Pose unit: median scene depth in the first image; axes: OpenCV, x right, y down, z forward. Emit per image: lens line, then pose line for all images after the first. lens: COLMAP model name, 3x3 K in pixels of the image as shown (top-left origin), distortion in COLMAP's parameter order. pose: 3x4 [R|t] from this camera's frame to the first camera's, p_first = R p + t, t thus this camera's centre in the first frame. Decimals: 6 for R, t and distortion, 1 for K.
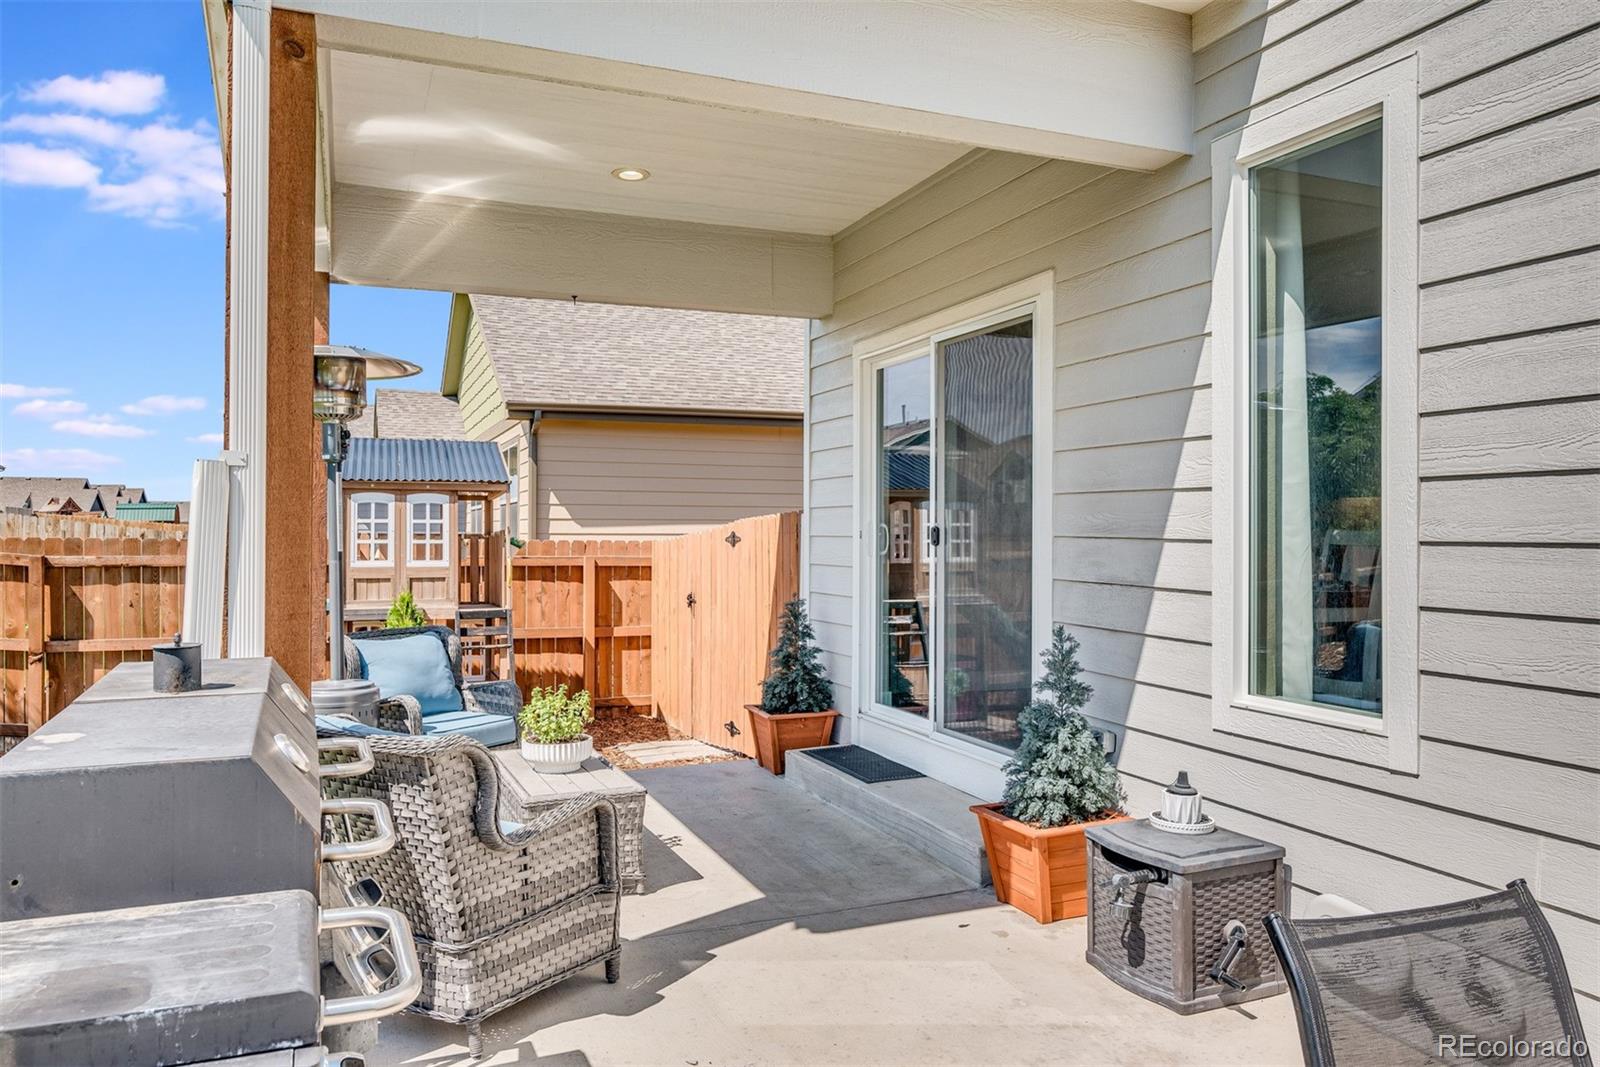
lens RADIAL K [[1265.9, 0, 797.2], [0, 1265.9, 522.7], [0, 0, 1]] dist [-0.035727, 0.077925]
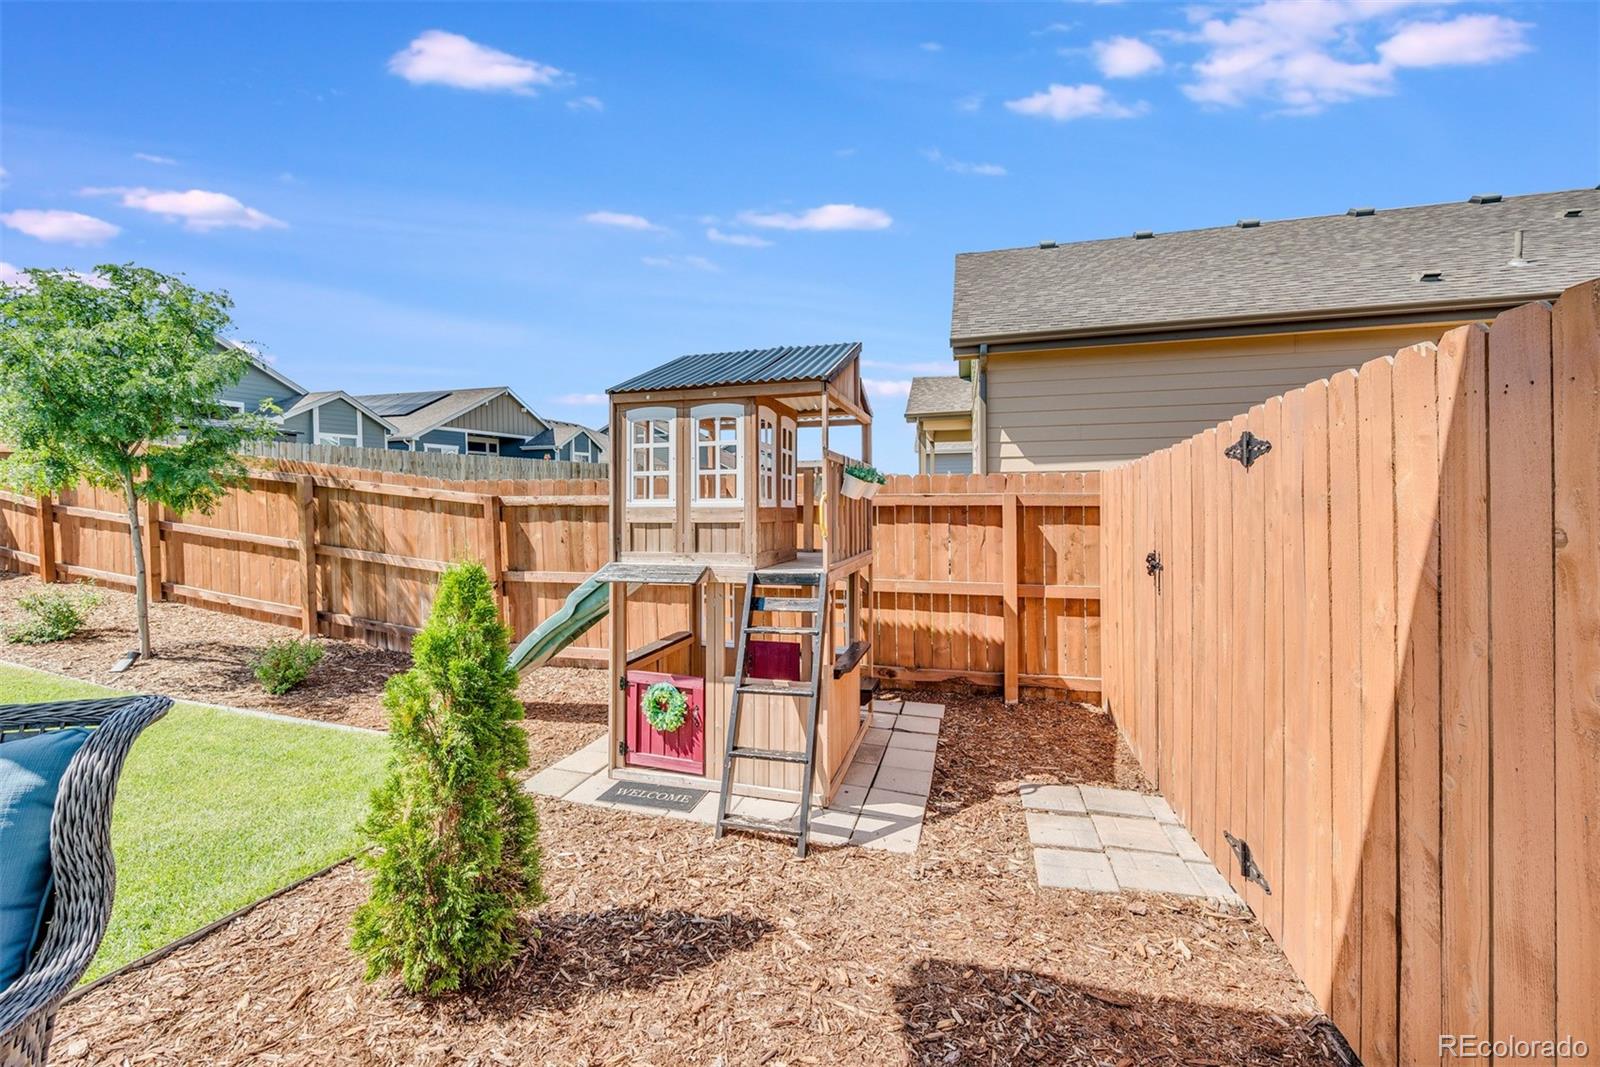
lens RADIAL K [[644.1, 0, 789.1], [0, 644.1, 502.6], [0, 0, 1]] dist [-0.000877, -0.000064]
pose [[0.805382, -0.000888, -0.592755, -0.039236], [0.019329, 0.999506, 0.024764, 0.019855], [0.592440, -0.031402, 0.805002, 0.605089]]
